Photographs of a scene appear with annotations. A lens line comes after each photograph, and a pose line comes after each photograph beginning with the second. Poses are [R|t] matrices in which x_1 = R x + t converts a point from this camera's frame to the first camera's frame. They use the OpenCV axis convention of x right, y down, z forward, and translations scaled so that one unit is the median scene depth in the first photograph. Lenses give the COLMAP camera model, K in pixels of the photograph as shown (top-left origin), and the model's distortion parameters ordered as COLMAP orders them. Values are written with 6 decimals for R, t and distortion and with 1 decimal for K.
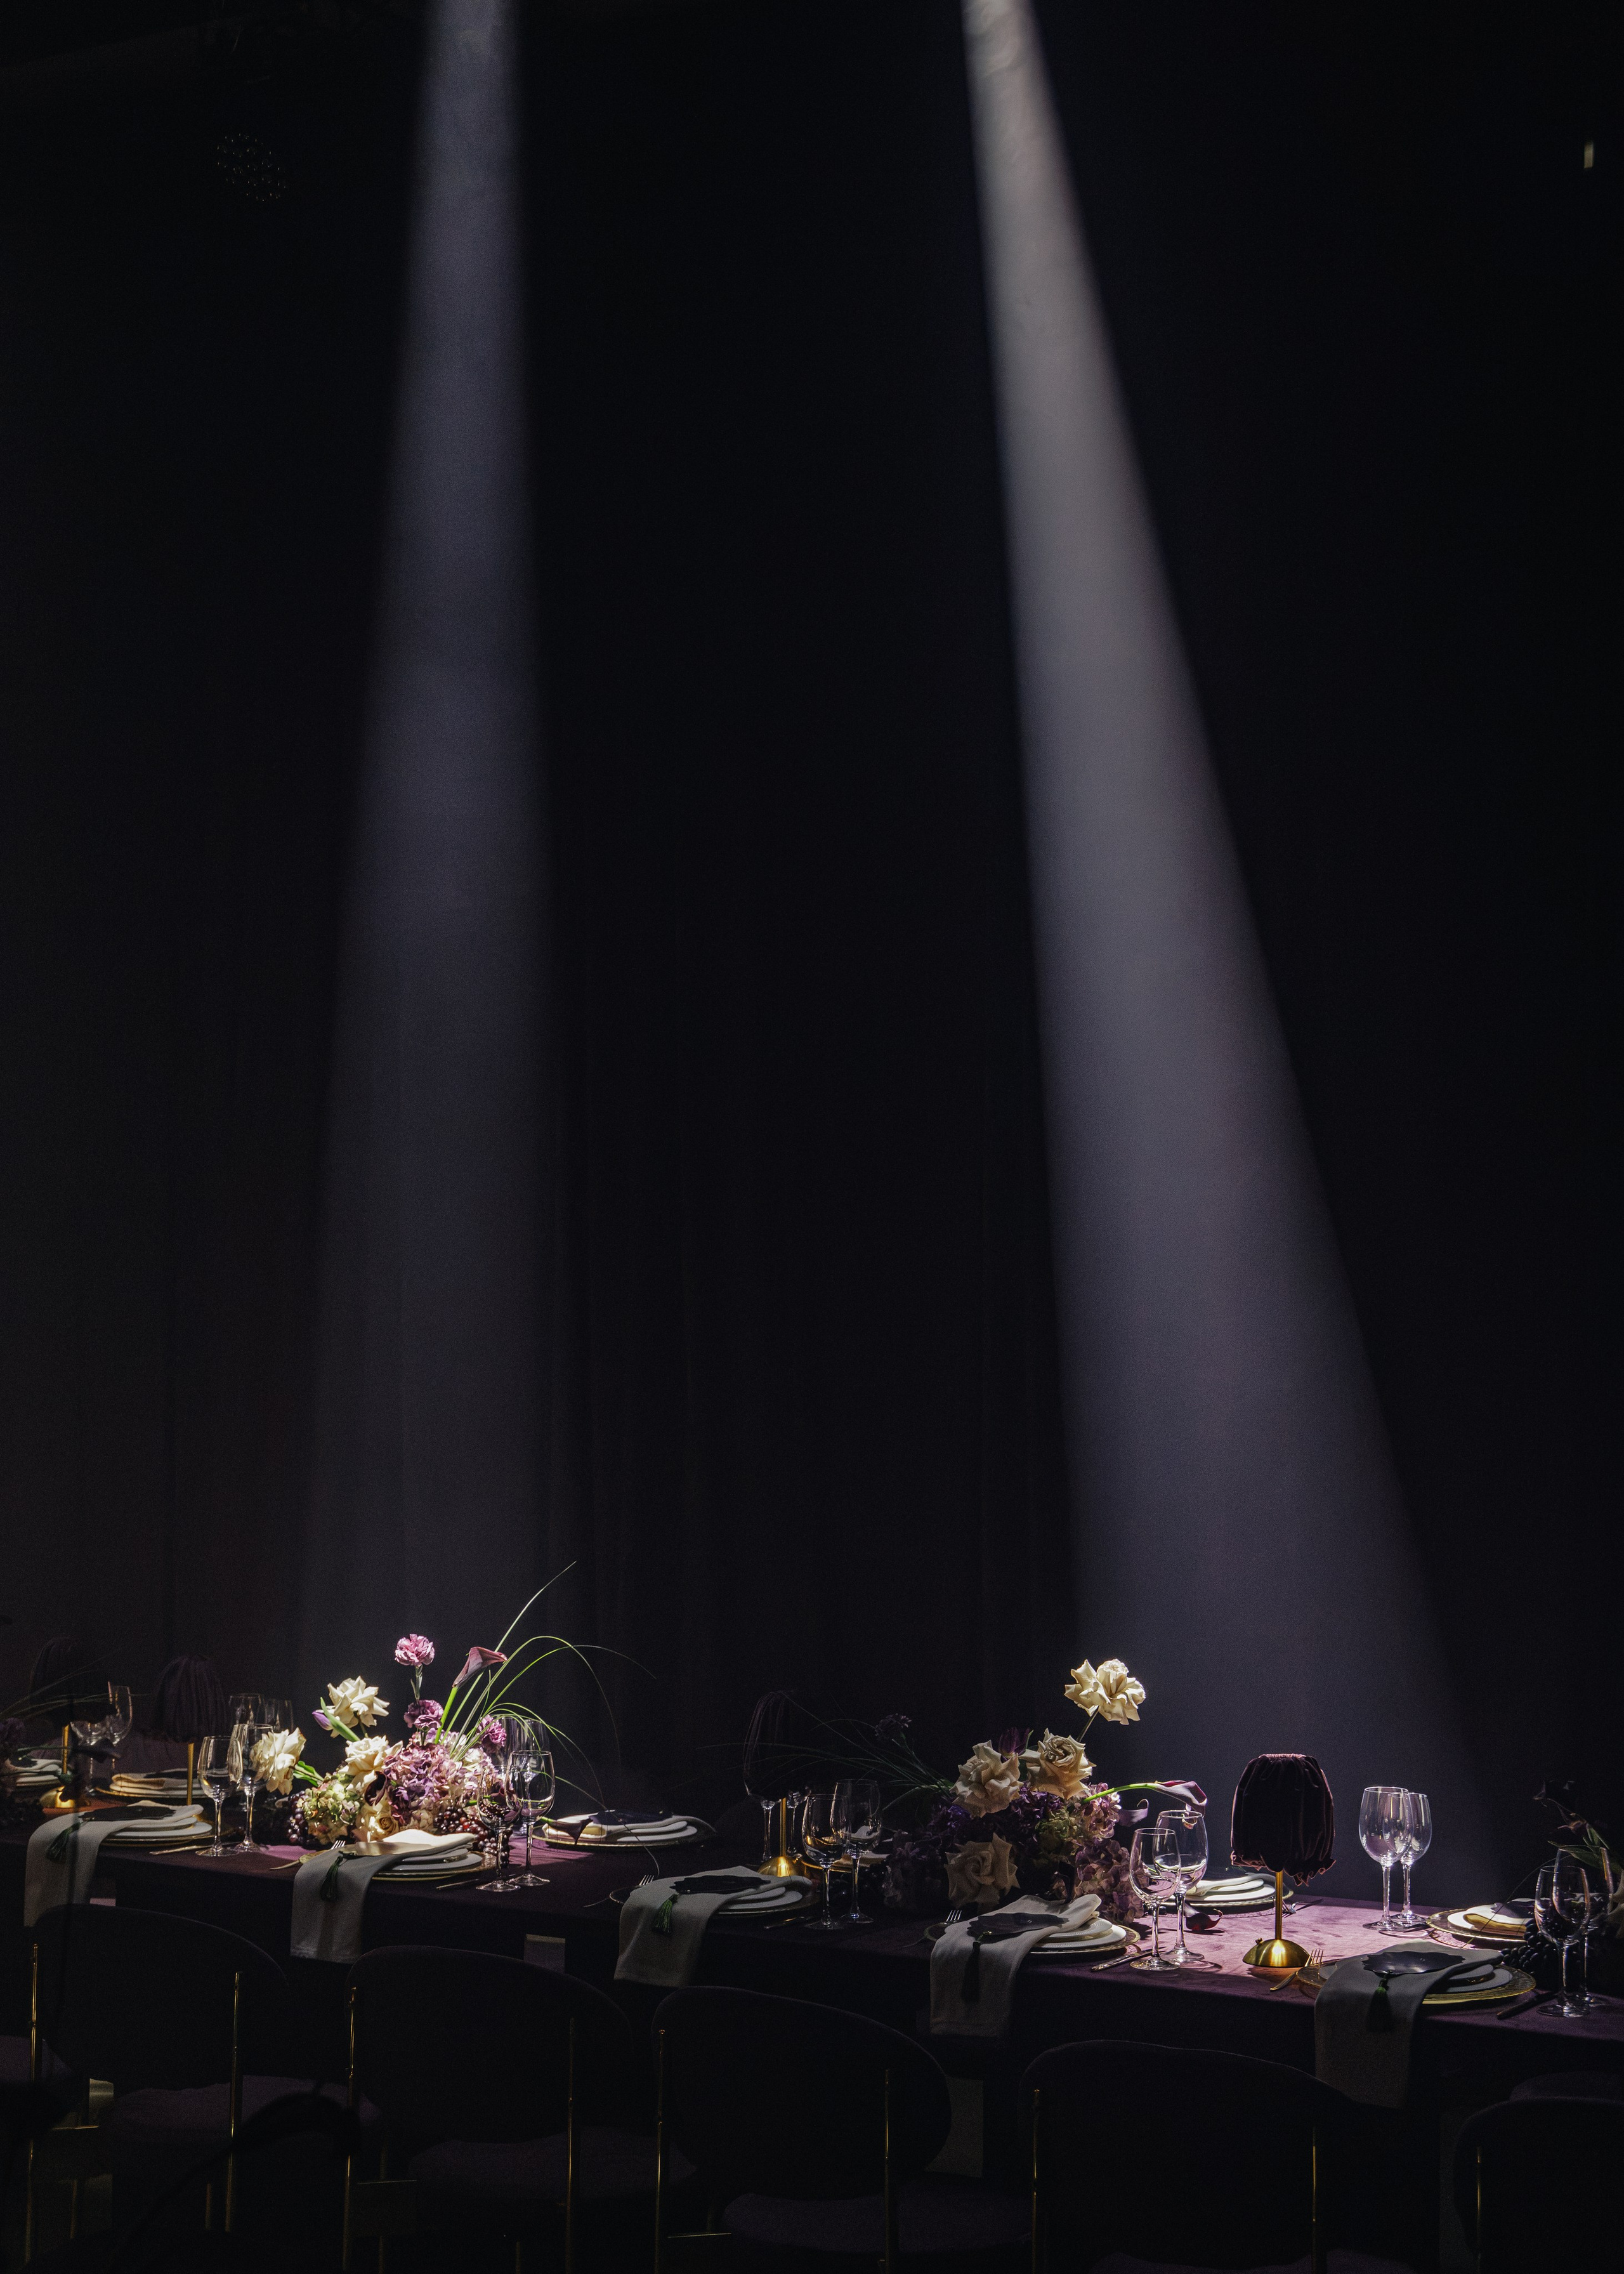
lens RADIAL K [[3694.0, 0, 812.0], [0, 3694.0, 1137.0], [0, 0, 1]] dist [-0.000306, 0.005342]
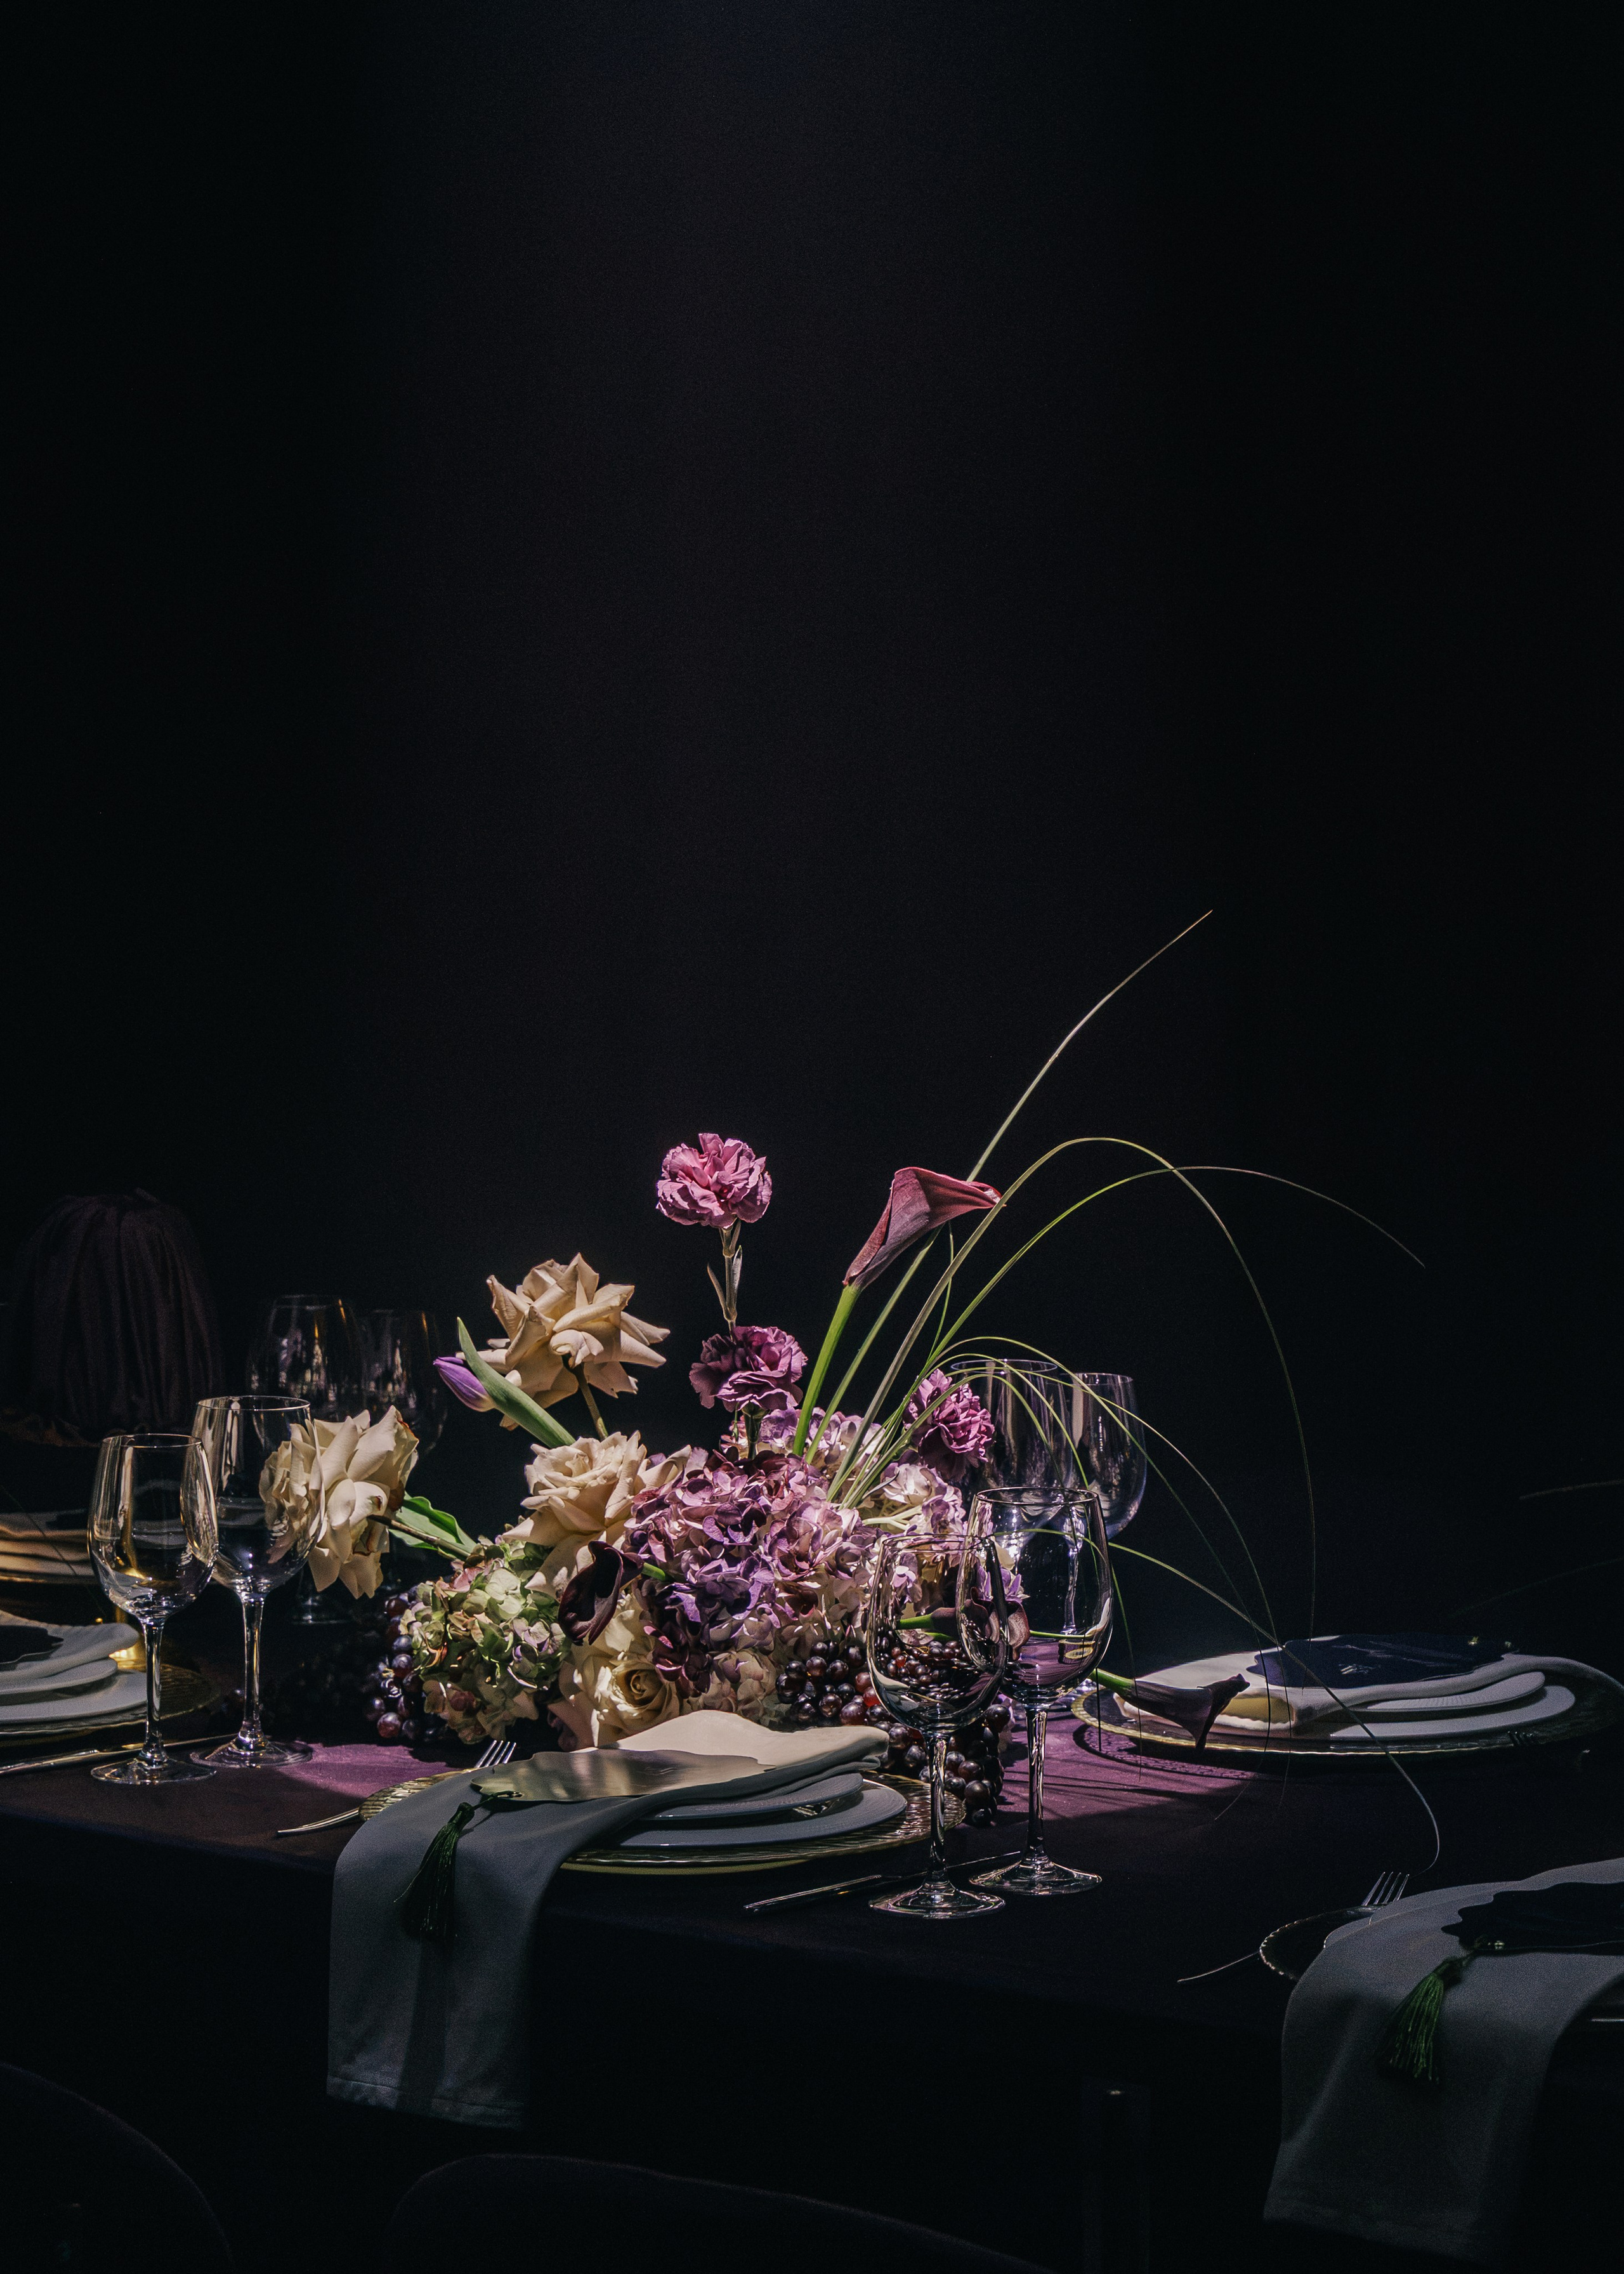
lens RADIAL K [[7897.7, 0, 812.0], [0, 7897.7, 1137.0], [0, 0, 1]] dist [-0.025634, -0.627897]
pose [[0.988524, -0.006127, -0.150937, 0.009509], [0.027441, 0.989837, 0.139537, 0.035135], [0.148548, -0.142078, 0.978646, 0.299813]]
